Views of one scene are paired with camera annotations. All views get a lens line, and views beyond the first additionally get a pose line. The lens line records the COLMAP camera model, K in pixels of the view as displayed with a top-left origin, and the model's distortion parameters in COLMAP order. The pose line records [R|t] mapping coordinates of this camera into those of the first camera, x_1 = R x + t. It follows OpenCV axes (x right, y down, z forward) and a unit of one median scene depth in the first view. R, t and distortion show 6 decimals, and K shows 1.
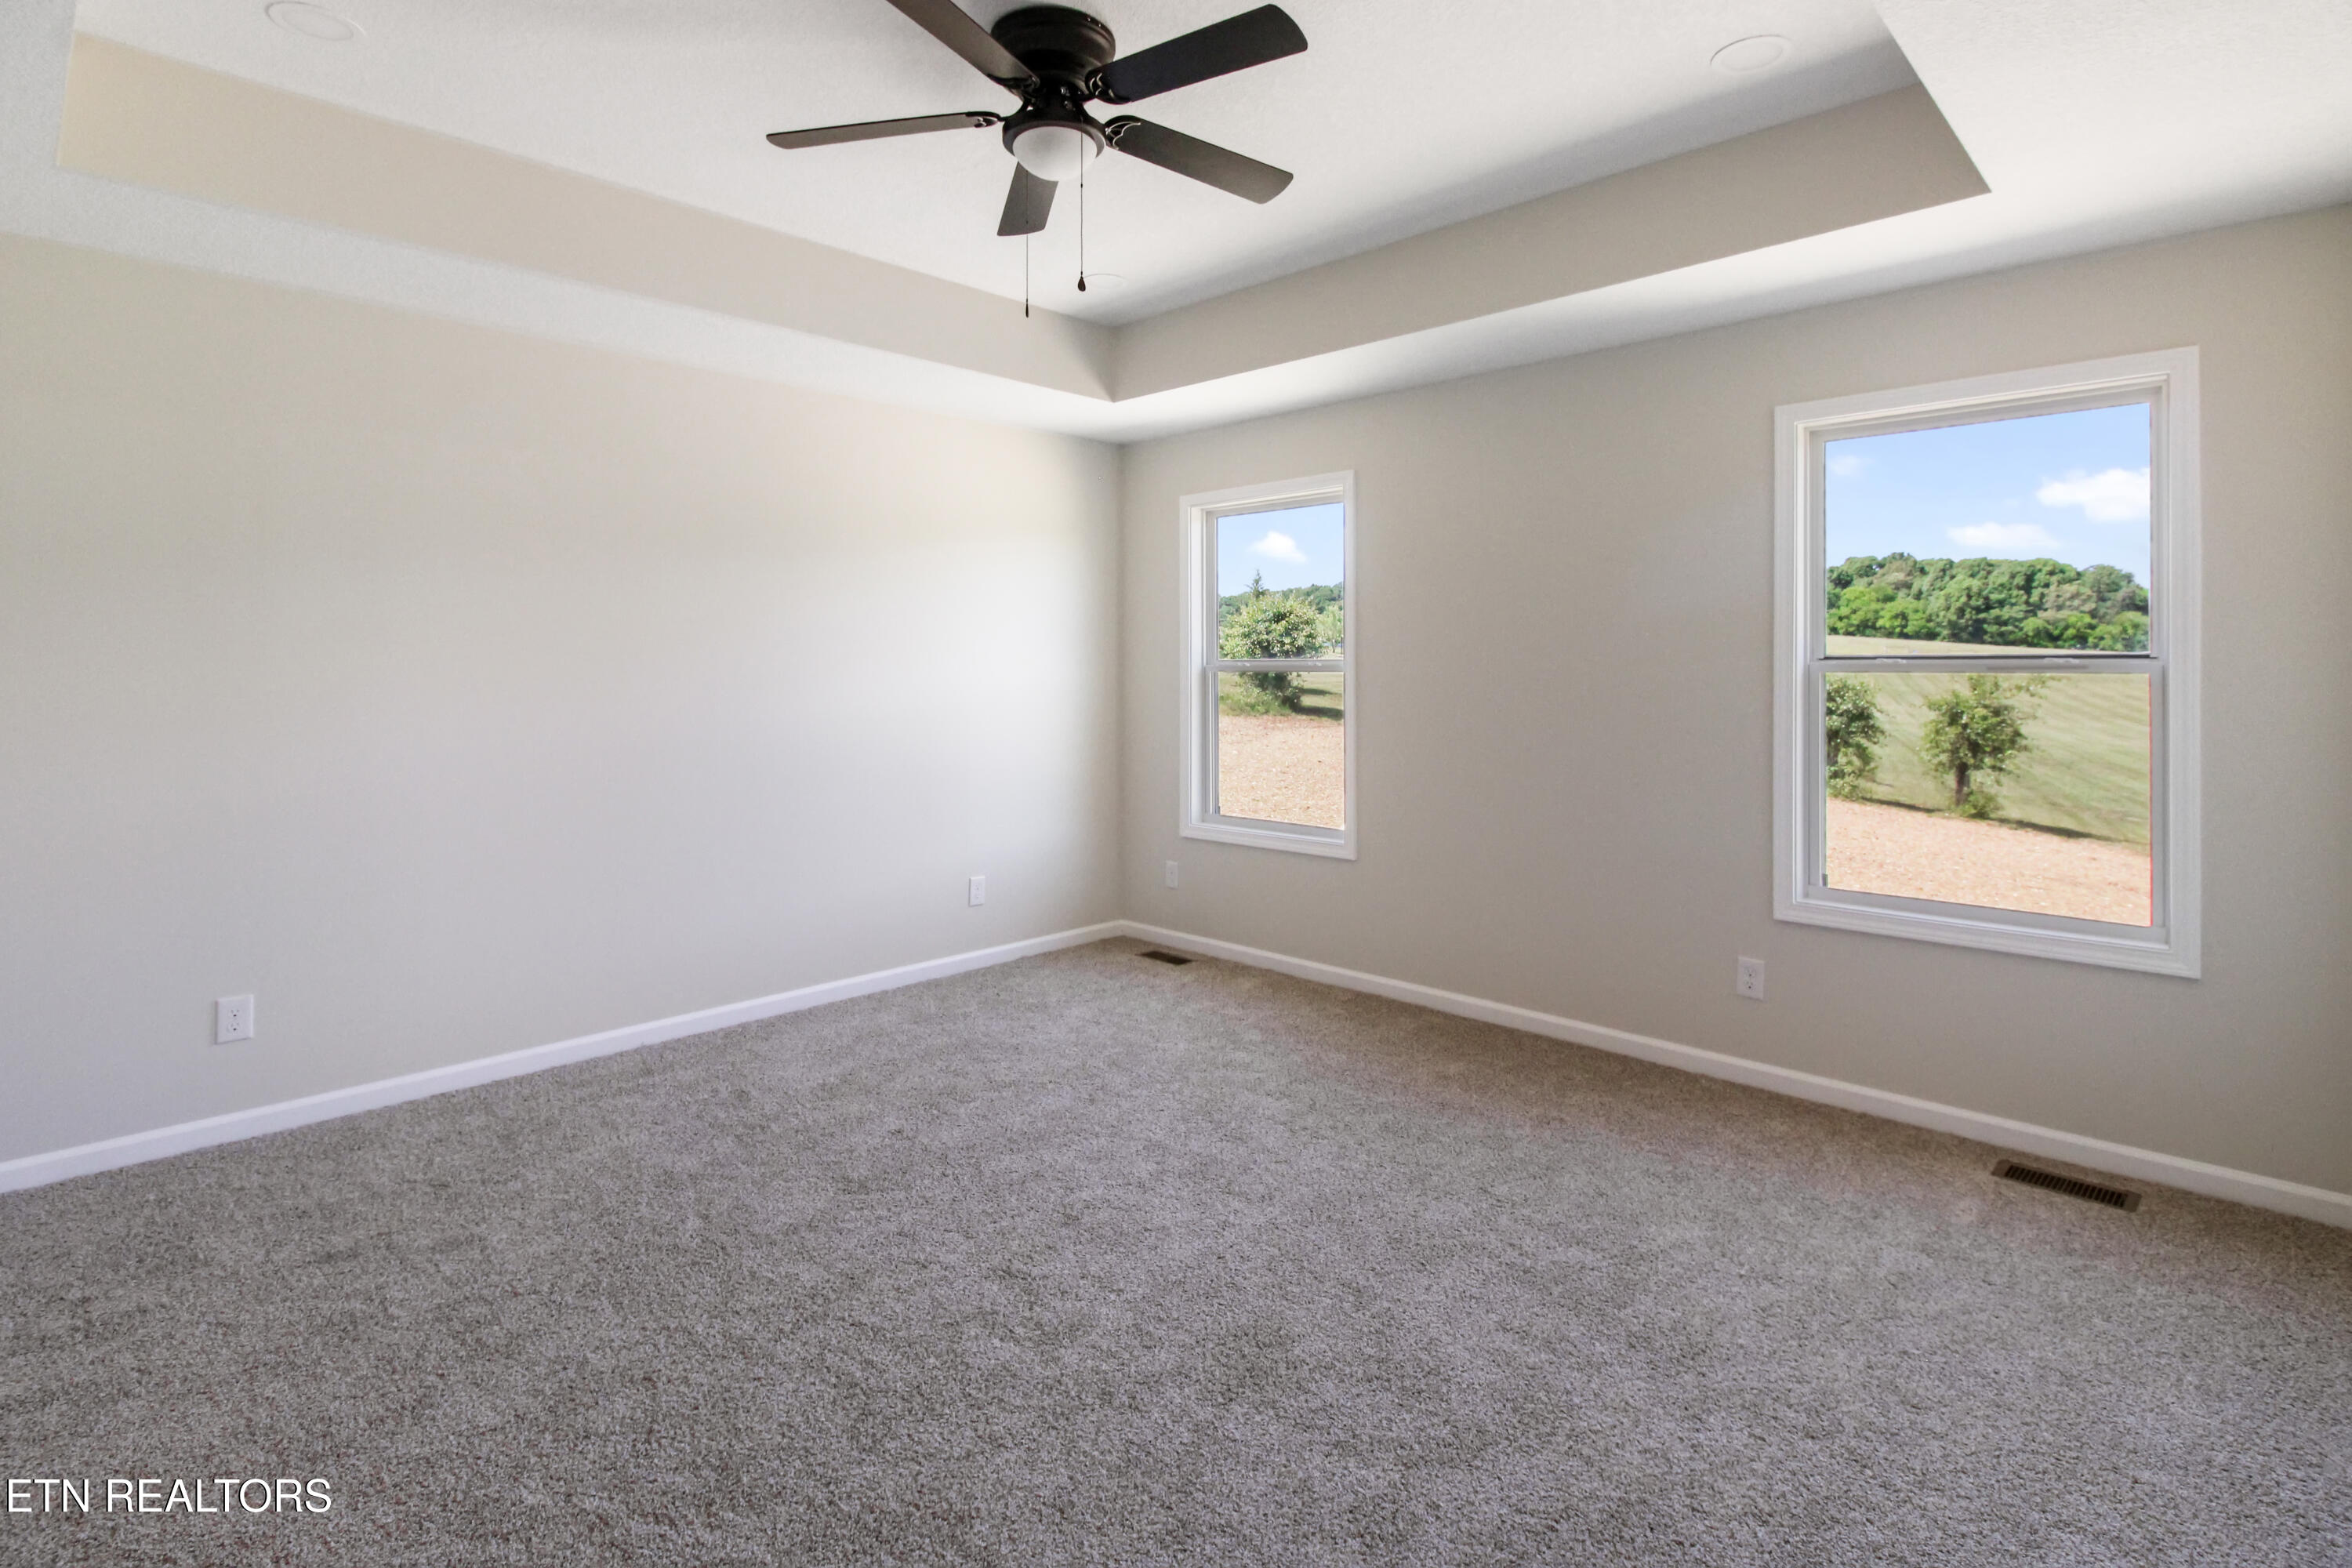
lens RADIAL K [[1137.0, 0, 1183.7], [0, 1137.0, 661.9], [0, 0, 1]] dist [0.002733, -0.000304]
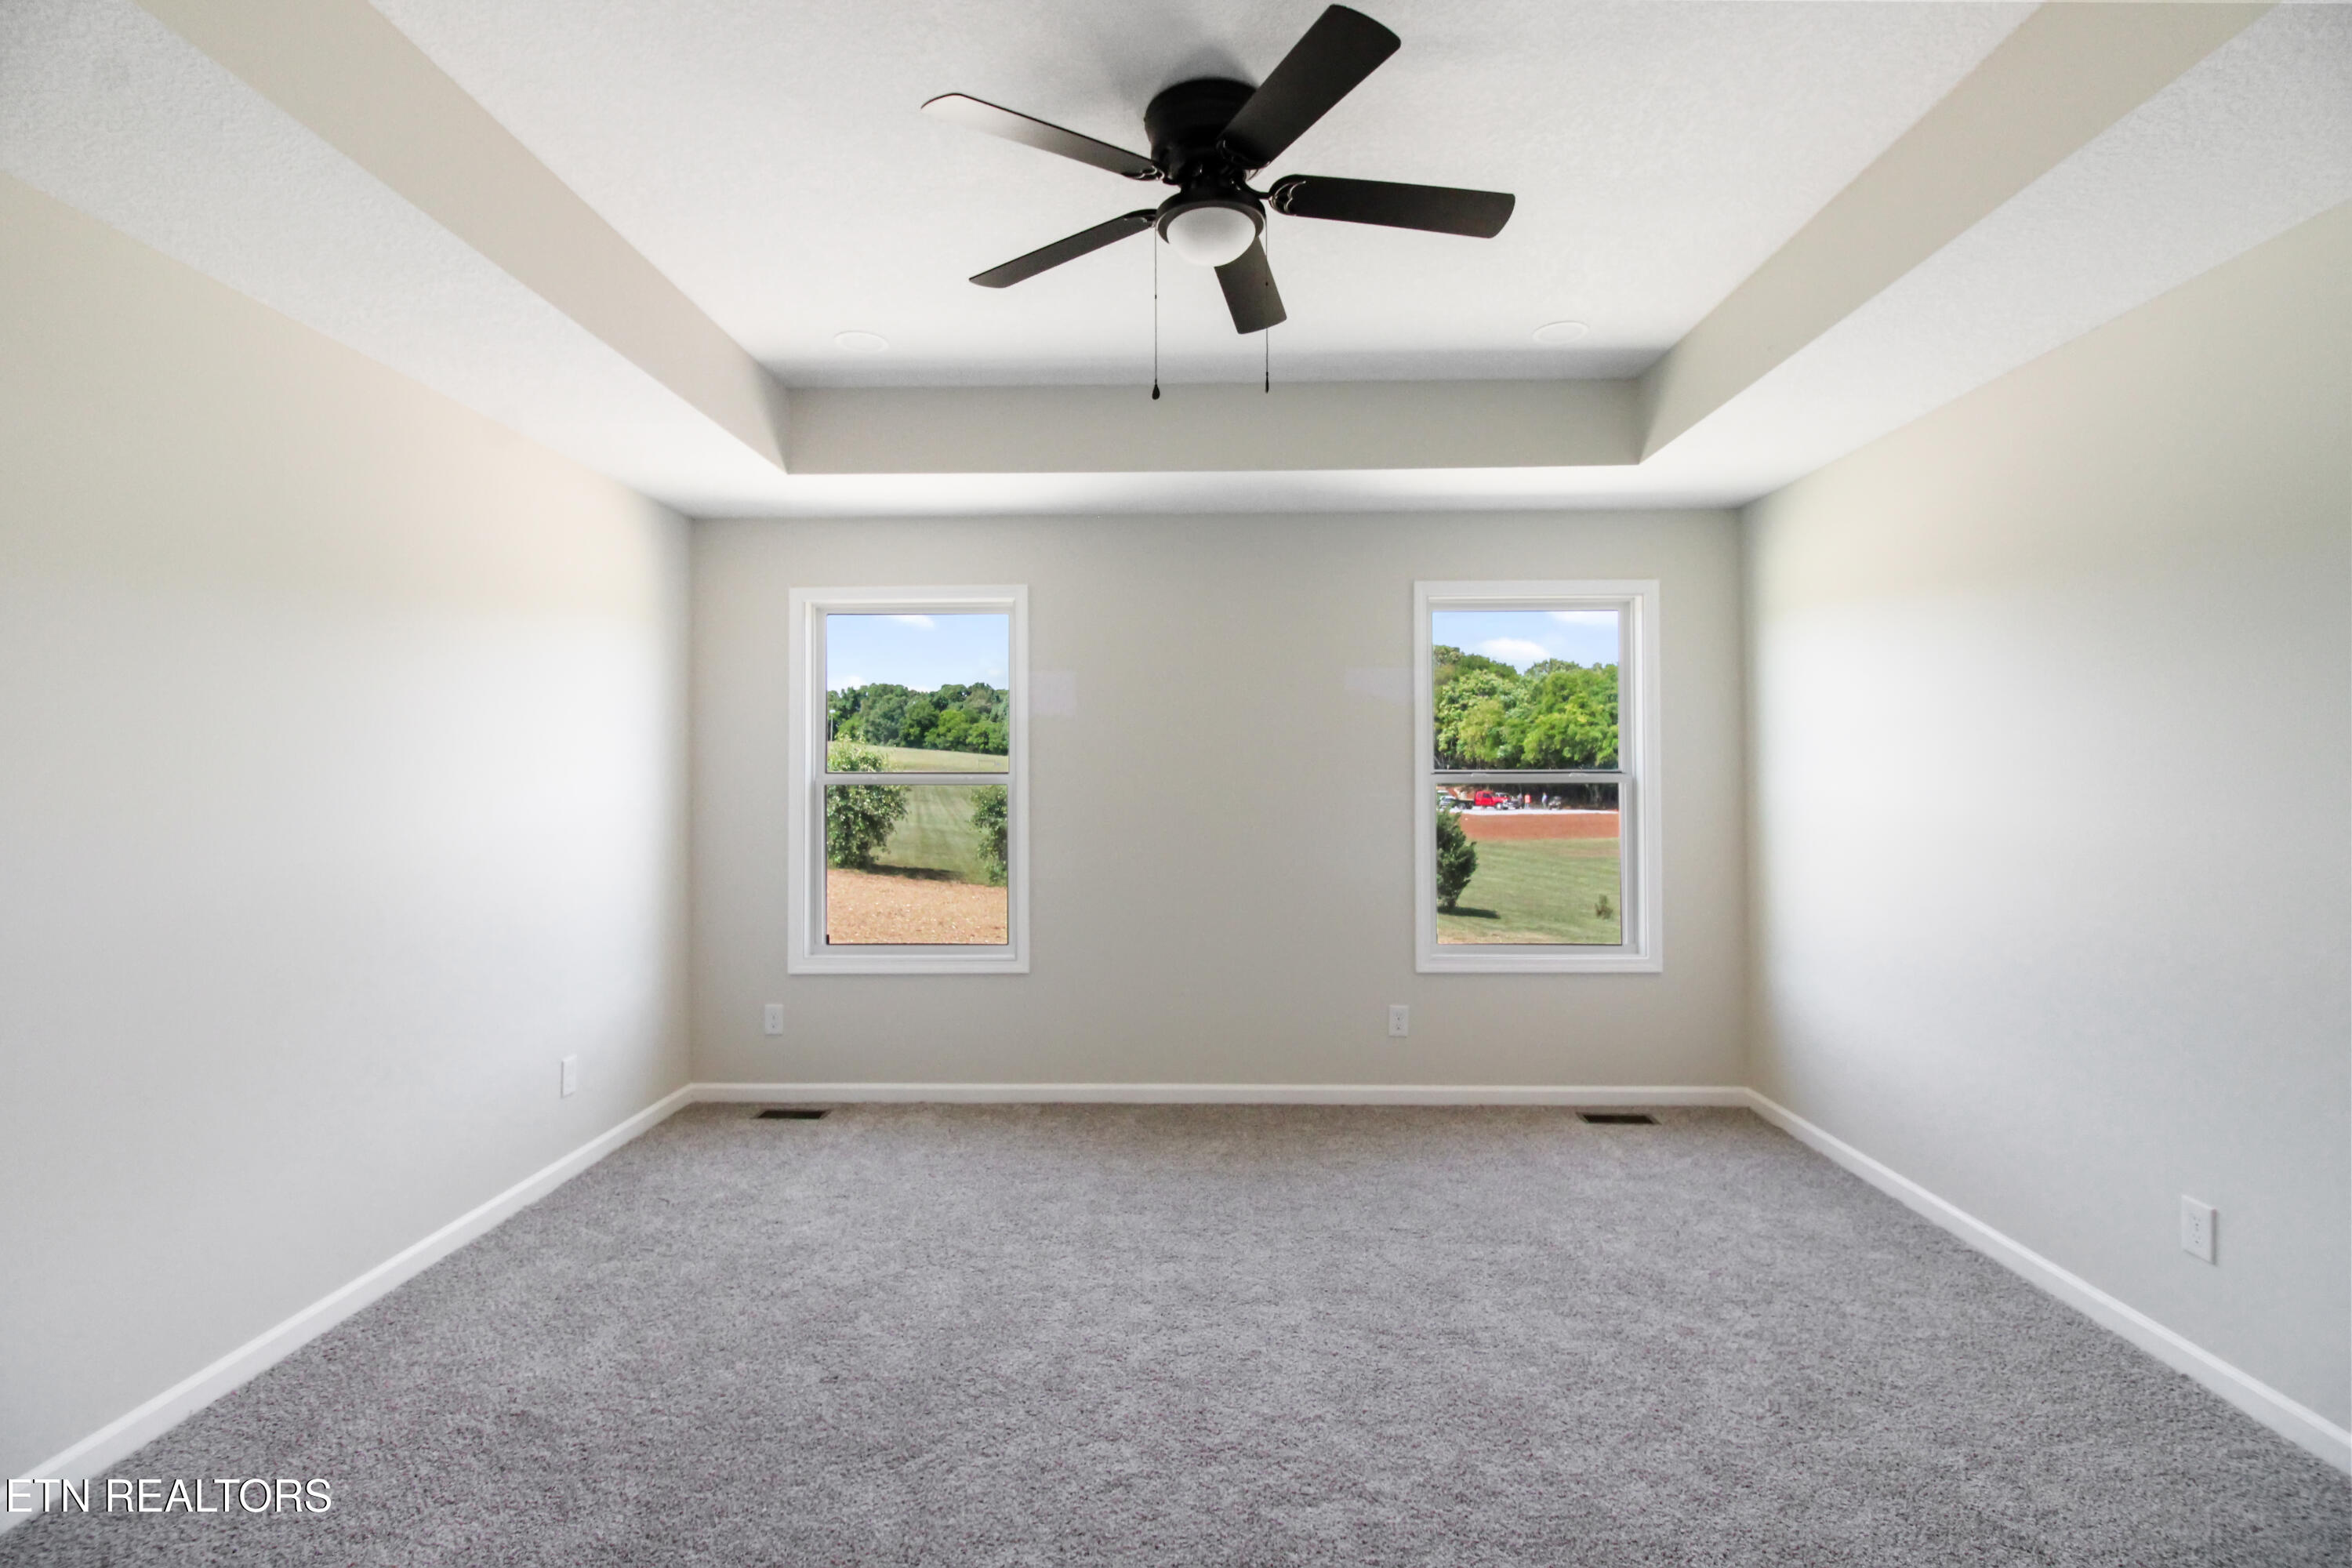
lens RADIAL K [[1095.2, 0, 1178.3], [0, 1095.2, 748.3], [0, 0, 1]] dist [-0.001227, -0.000176]
pose [[0.734931, 0.015878, 0.677956, -0.603872], [-0.000767, 0.999745, -0.022583, -0.003770], [-0.678141, 0.016077, 0.734756, 0.285015]]
